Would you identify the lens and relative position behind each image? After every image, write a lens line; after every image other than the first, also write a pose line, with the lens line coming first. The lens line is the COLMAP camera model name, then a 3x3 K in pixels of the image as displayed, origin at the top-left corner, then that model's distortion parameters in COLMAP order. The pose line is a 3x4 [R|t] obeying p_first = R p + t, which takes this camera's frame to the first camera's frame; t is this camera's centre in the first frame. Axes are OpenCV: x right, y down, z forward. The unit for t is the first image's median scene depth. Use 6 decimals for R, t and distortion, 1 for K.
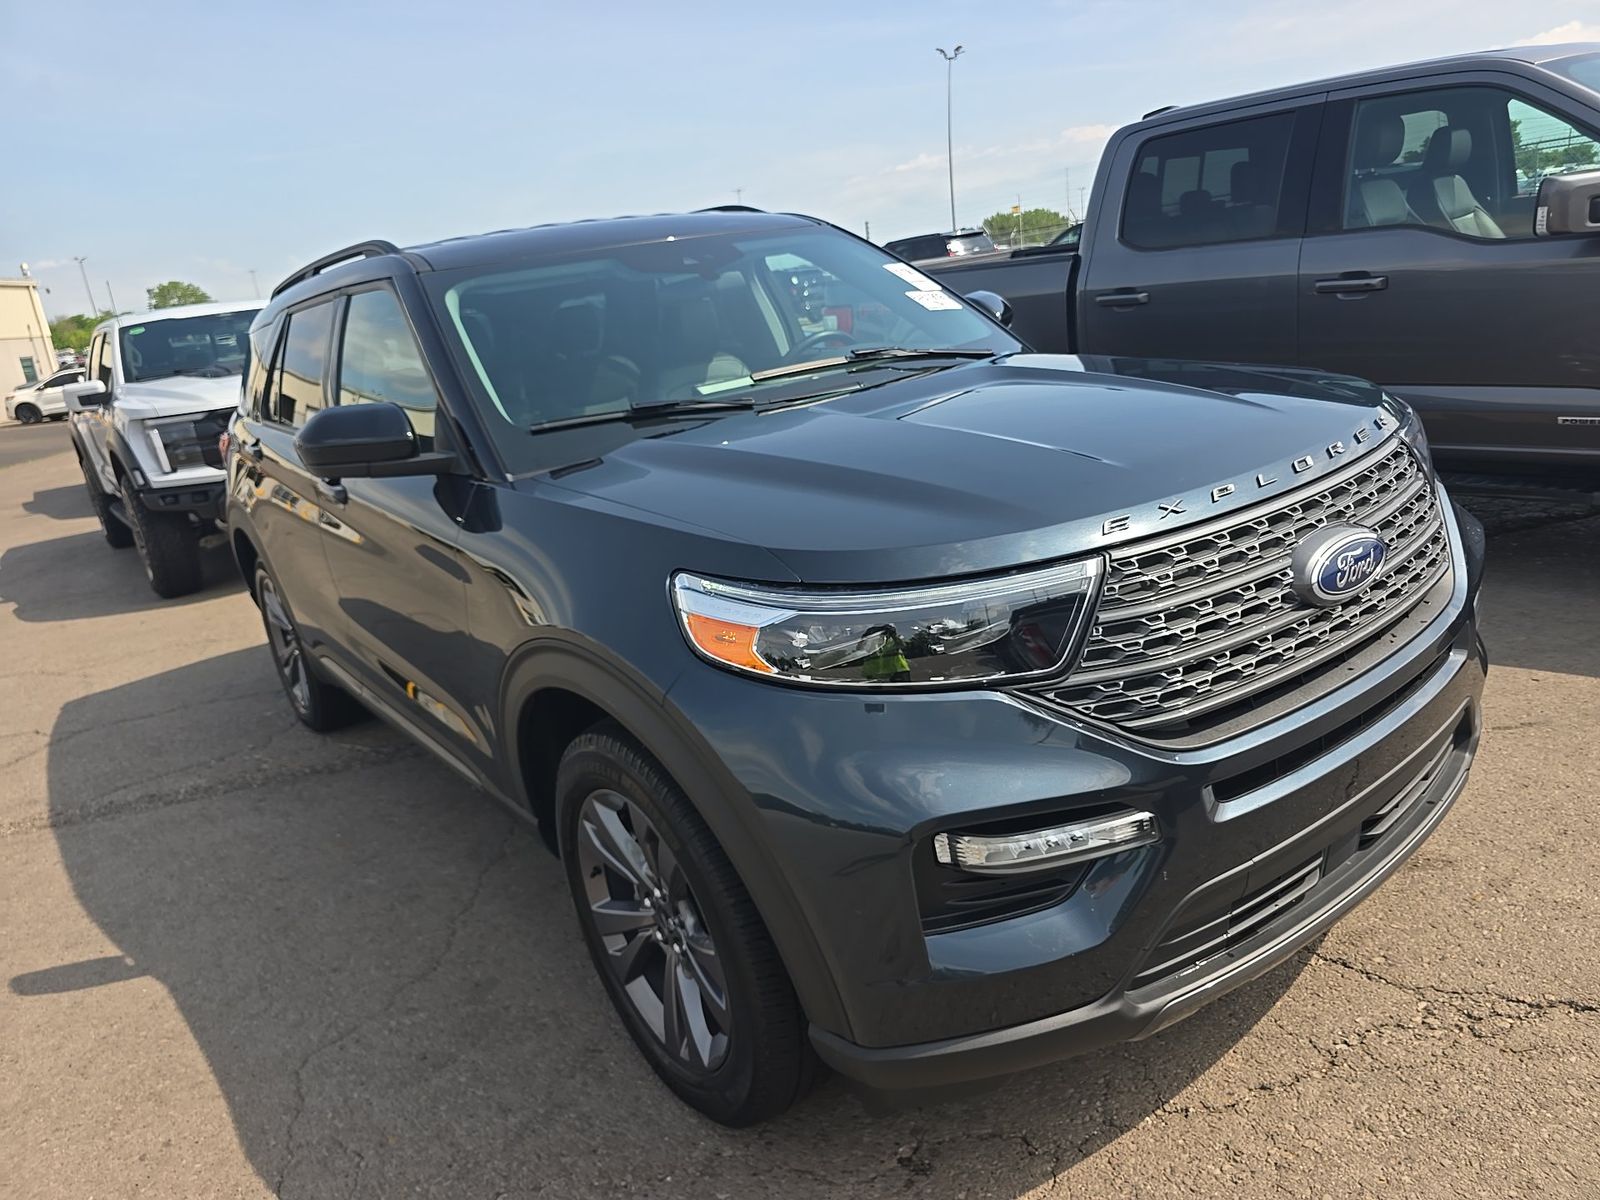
lens RADIAL K [[1076.4, 0, 800.0], [0, 1076.4, 600.0], [0, 0, 1]] dist [0.007801, 0.002158]
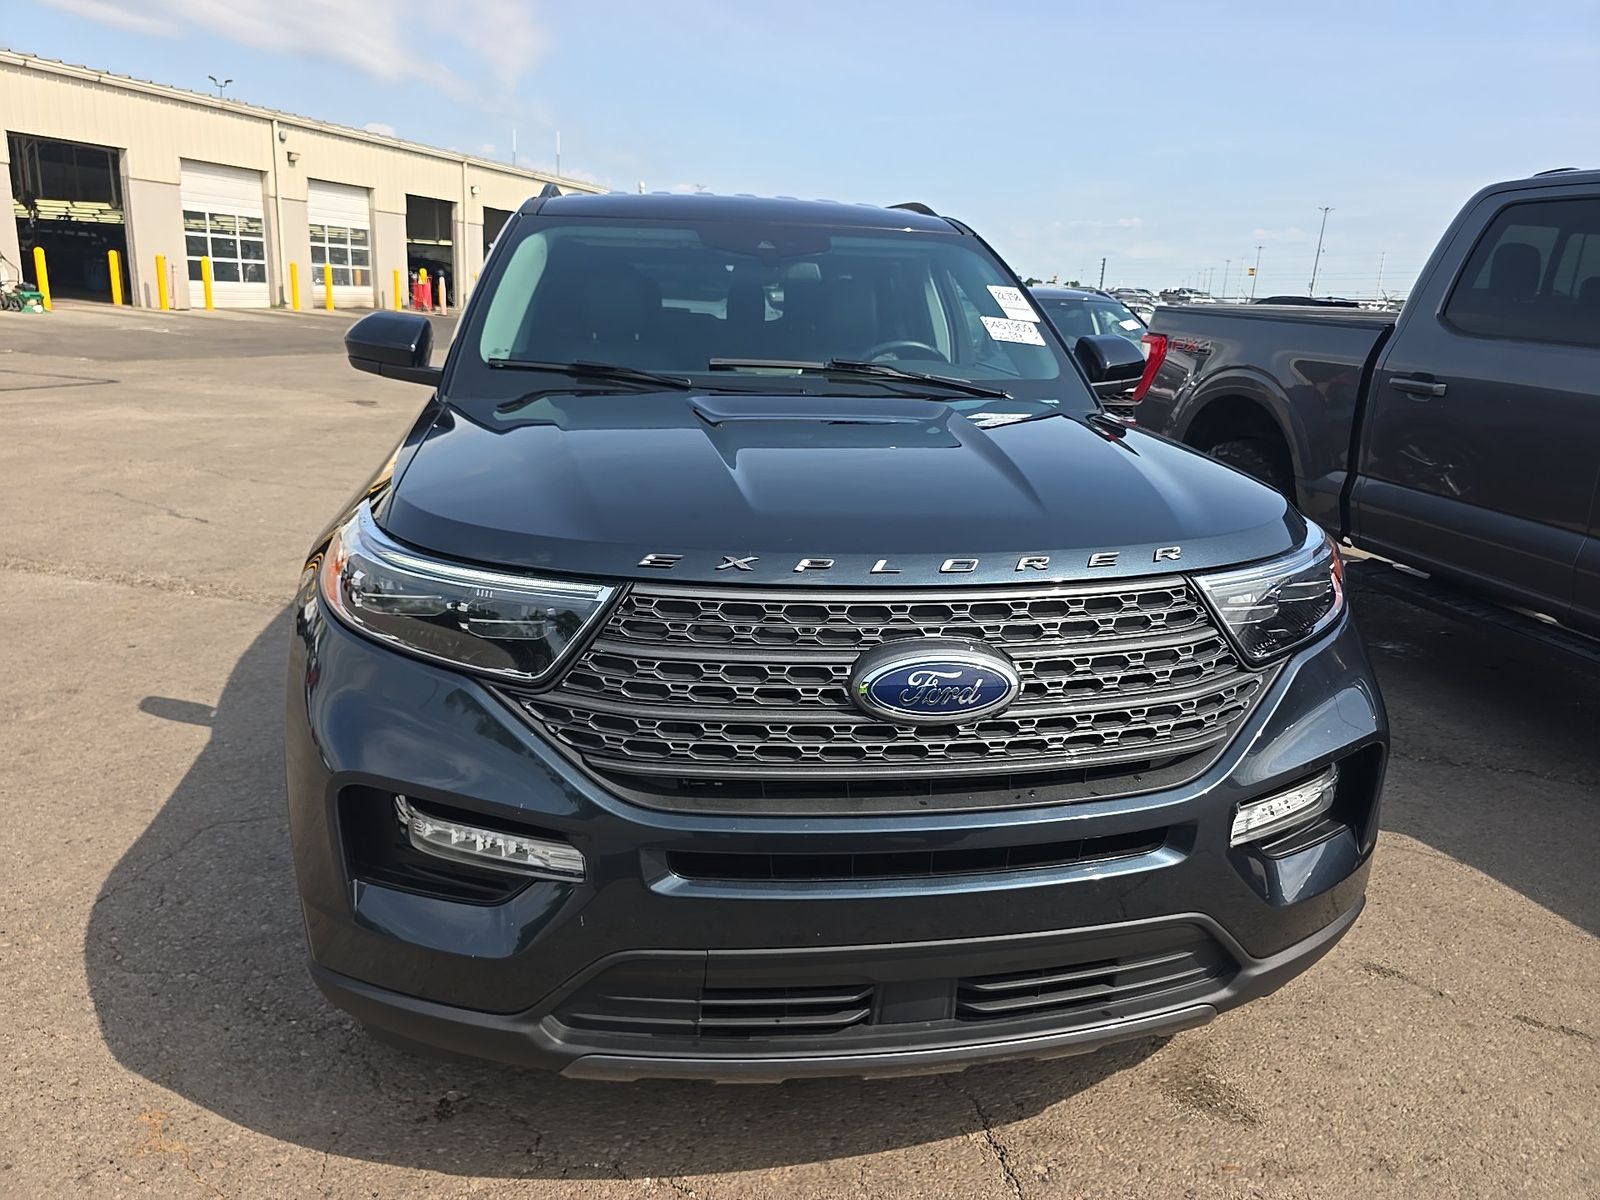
lens RADIAL K [[1077.8, 0, 800.0], [0, 1077.8, 600.0], [0, 0, 1]] dist [0.012258, -0.003245]
pose [[0.878015, 0.288167, -0.382164, 0.713723], [-0.283812, 0.956387, 0.069101, -0.126375], [0.385409, 0.047791, 0.921507, 0.153457]]
